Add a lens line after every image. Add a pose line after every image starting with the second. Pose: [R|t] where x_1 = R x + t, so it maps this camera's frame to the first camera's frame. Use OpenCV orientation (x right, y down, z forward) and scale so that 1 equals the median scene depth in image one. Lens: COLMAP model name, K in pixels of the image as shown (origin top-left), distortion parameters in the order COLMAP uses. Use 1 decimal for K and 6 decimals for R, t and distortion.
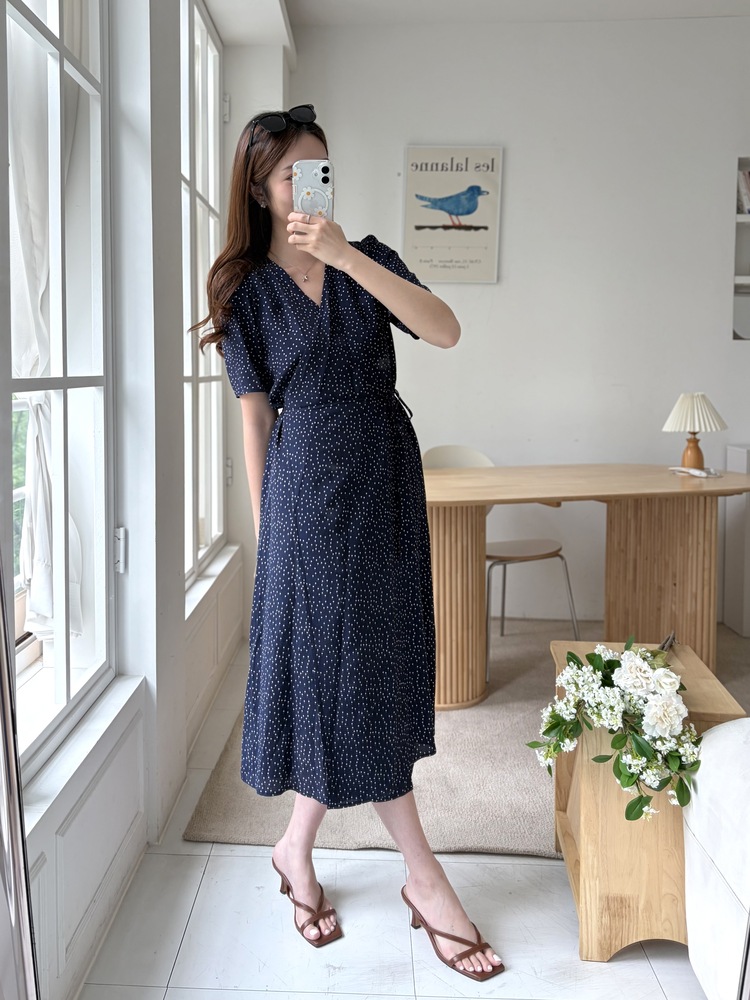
lens RADIAL K [[845.3, 0, 331.1], [0, 845.3, 405.2], [0, 0, 1]] dist [0.001819, 0.007608]
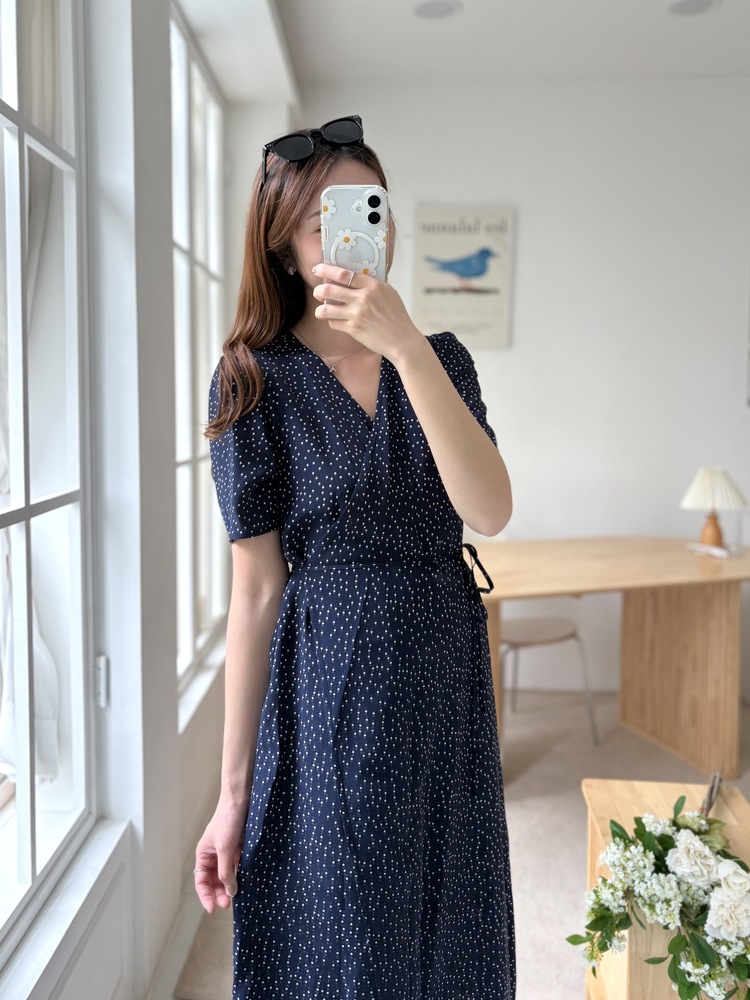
lens RADIAL K [[794.5, 0, 345.1], [0, 794.5, 434.3], [0, 0, 1]] dist [-0.000818, -0.010378]
pose [[0.999951, 0.000069, 0.009934, -0.001433], [-0.000119, 0.999988, 0.004975, -0.112910], [-0.009934, -0.004975, 0.999938, 0.197923]]
